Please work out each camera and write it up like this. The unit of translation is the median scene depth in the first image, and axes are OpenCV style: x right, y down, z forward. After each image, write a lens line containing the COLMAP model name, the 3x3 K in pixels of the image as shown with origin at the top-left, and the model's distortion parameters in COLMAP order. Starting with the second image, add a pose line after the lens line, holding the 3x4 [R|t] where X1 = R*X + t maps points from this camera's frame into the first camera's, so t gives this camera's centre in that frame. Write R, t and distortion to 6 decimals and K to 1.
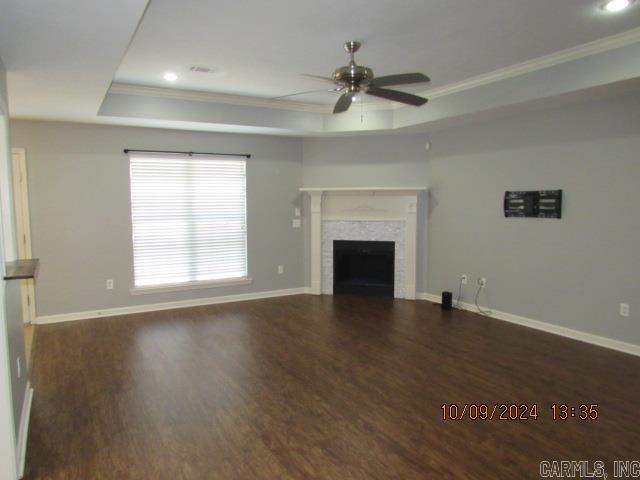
lens RADIAL K [[460.4, 0, 317.3], [0, 460.4, 240.7], [0, 0, 1]] dist [-0.025804, 0.006112]
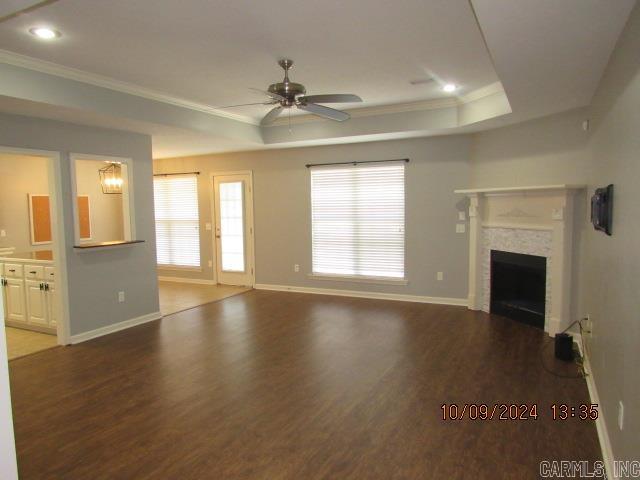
lens RADIAL K [[460.4, 0, 317.3], [0, 460.4, 240.7], [0, 0, 1]] dist [-0.025804, 0.006112]
pose [[0.555818, 0.064229, -0.828819, 0.612250], [-0.060926, 0.997477, 0.036441, -0.031792], [0.829069, 0.030242, 0.558328, 0.278260]]
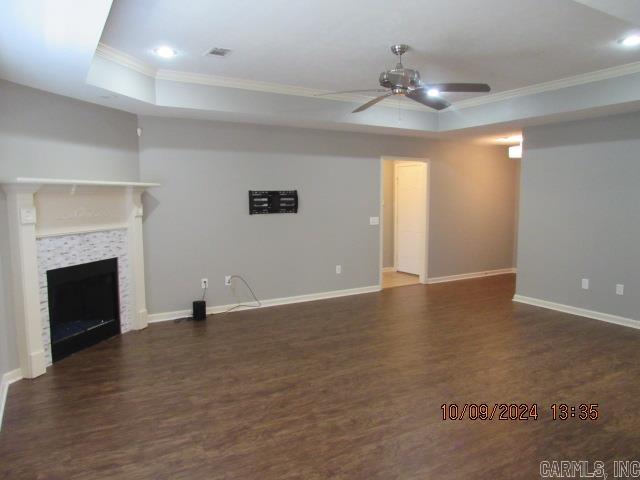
lens RADIAL K [[460.4, 0, 317.3], [0, 460.4, 240.7], [0, 0, 1]] dist [-0.025804, 0.006112]
pose [[-0.014586, -0.096193, 0.995256, -0.577714], [0.088797, 0.991304, 0.097112, -0.069406], [-0.995943, 0.089792, -0.005917, 0.725793]]
